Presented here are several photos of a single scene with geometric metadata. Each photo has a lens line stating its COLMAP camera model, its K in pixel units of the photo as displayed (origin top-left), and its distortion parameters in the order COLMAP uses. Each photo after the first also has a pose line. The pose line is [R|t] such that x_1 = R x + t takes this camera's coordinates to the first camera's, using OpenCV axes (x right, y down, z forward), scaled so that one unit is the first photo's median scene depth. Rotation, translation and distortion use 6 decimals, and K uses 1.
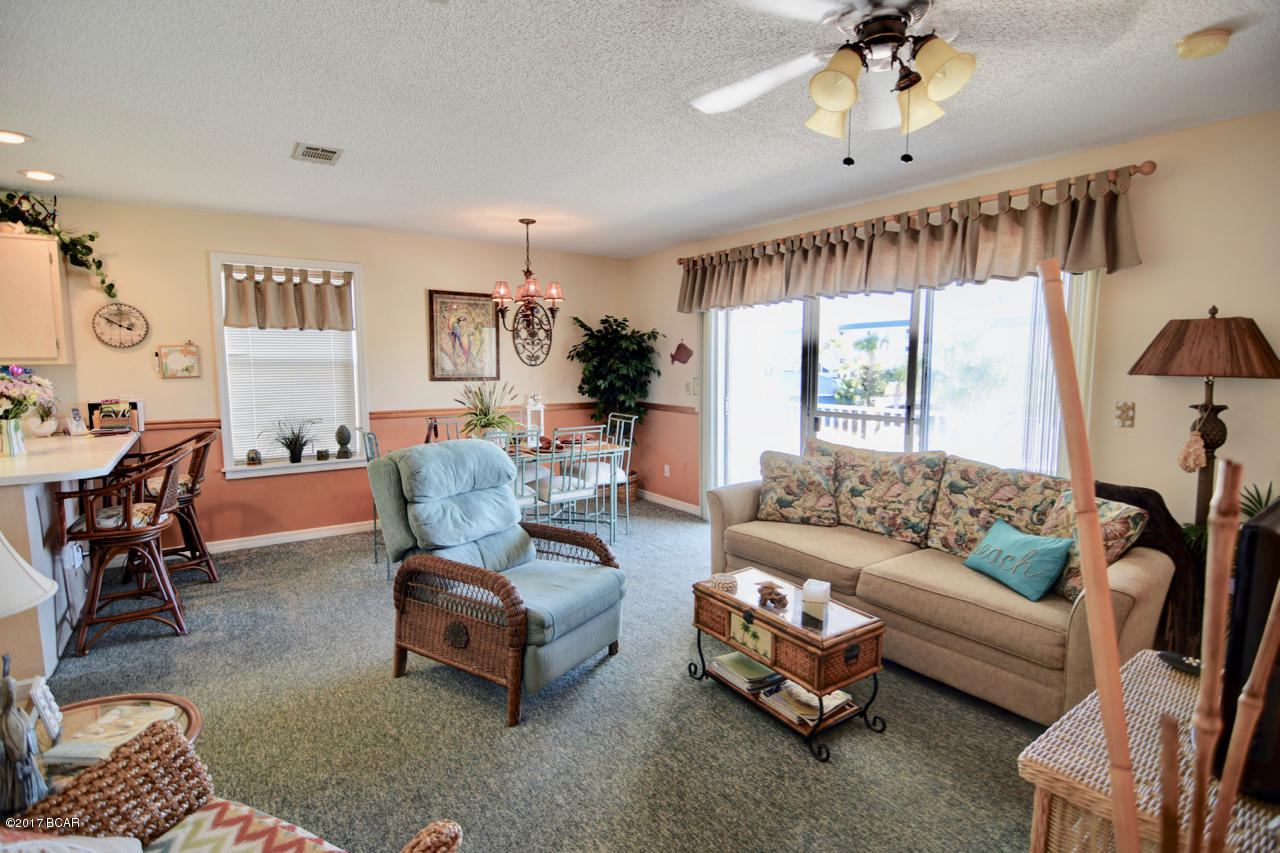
lens RADIAL K [[612.6, 0, 642.3], [0, 612.6, 423.0], [0, 0, 1]] dist [-0.004884, -0.011482]
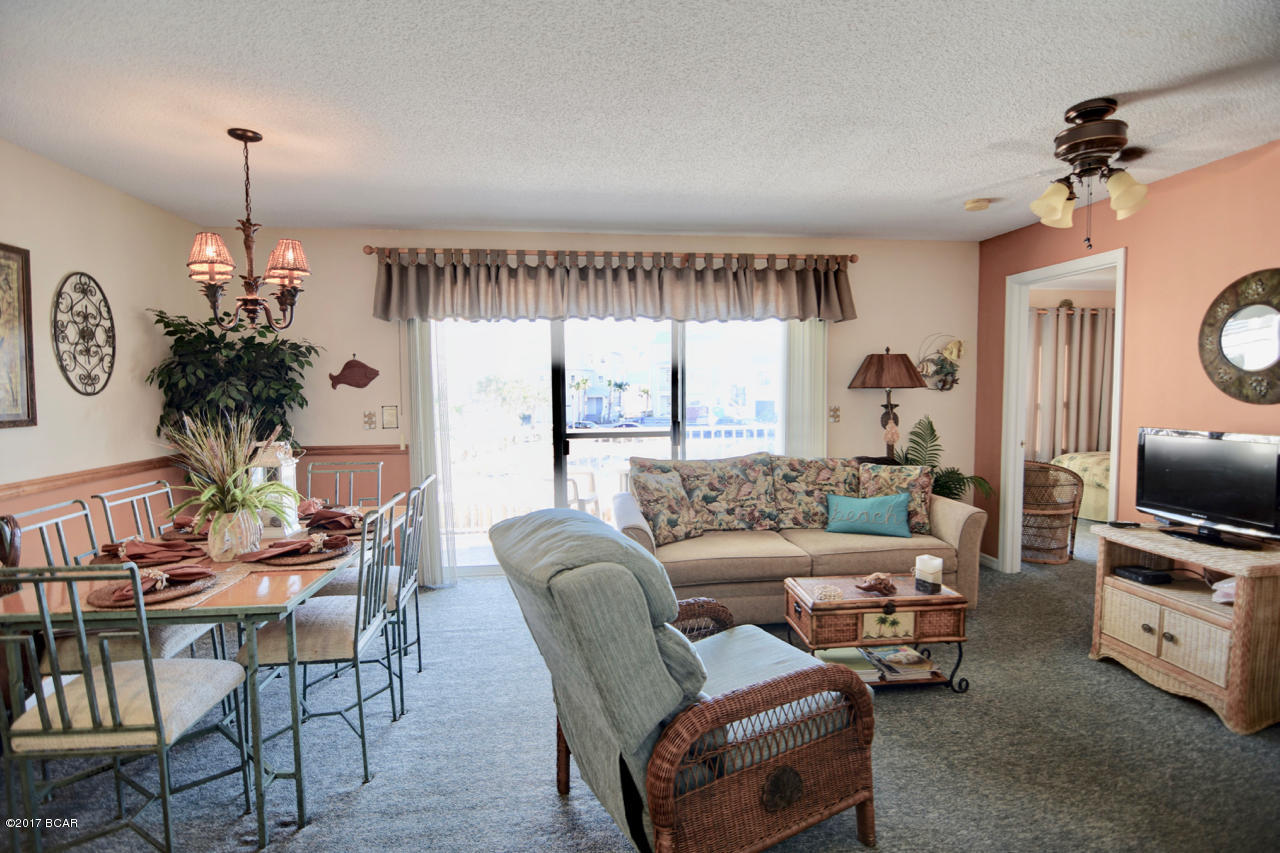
lens RADIAL K [[612.6, 0, 642.3], [0, 612.6, 423.0], [0, 0, 1]] dist [-0.004884, -0.011482]
pose [[0.482667, -0.059200, 0.873801, -0.677045], [0.097672, 0.995128, 0.013468, -0.050878], [-0.870341, 0.078845, 0.486097, 0.568842]]
